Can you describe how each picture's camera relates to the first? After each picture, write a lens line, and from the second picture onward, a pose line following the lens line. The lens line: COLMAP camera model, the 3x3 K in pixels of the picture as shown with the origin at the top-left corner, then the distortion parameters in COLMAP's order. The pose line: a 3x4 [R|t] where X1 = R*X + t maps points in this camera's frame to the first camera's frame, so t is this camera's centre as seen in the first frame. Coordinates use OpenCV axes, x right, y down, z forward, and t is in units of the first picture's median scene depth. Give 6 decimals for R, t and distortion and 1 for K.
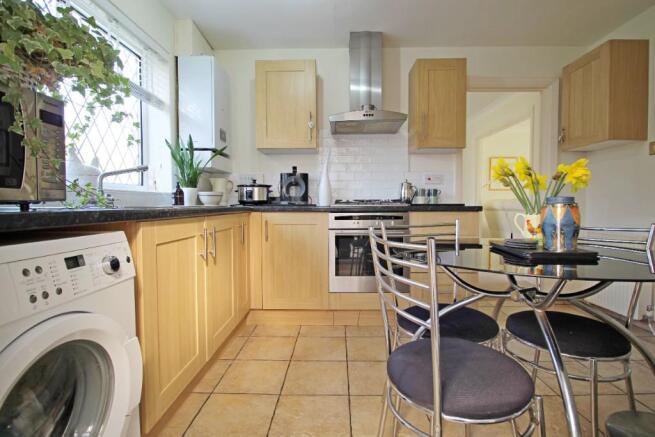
lens RADIAL K [[318.8, 0, 327.5], [0, 318.8, 218.5], [0, 0, 1]] dist [0.002739, 0.000054]
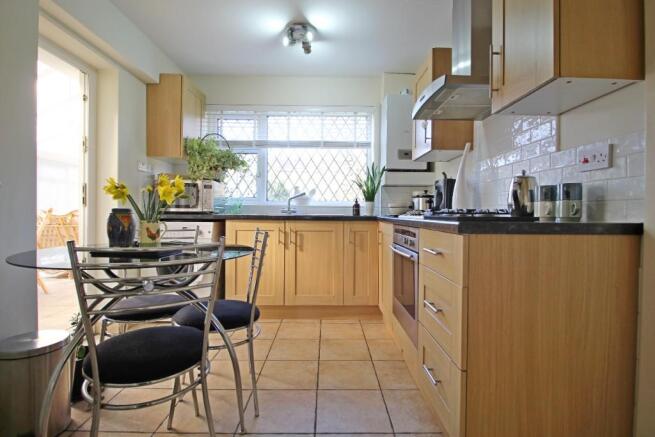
lens RADIAL K [[318.8, 0, 327.5], [0, 318.8, 218.5], [0, 0, 1]] dist [0.002739, 0.000054]
pose [[0.054219, 0.019568, -0.998337, 0.866338], [-0.054676, 0.998366, 0.016599, -0.037009], [0.997031, 0.053685, 0.055200, 0.725798]]
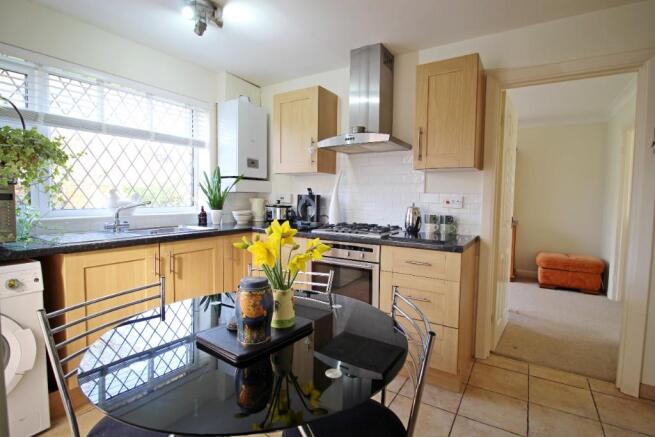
lens RADIAL K [[318.8, 0, 327.5], [0, 318.8, 218.5], [0, 0, 1]] dist [0.002739, 0.000054]
pose [[0.862893, 0.046613, -0.503232, 0.546772], [-0.038406, 0.998906, 0.026671, -0.107143], [0.503924, -0.003687, 0.863740, 0.141205]]
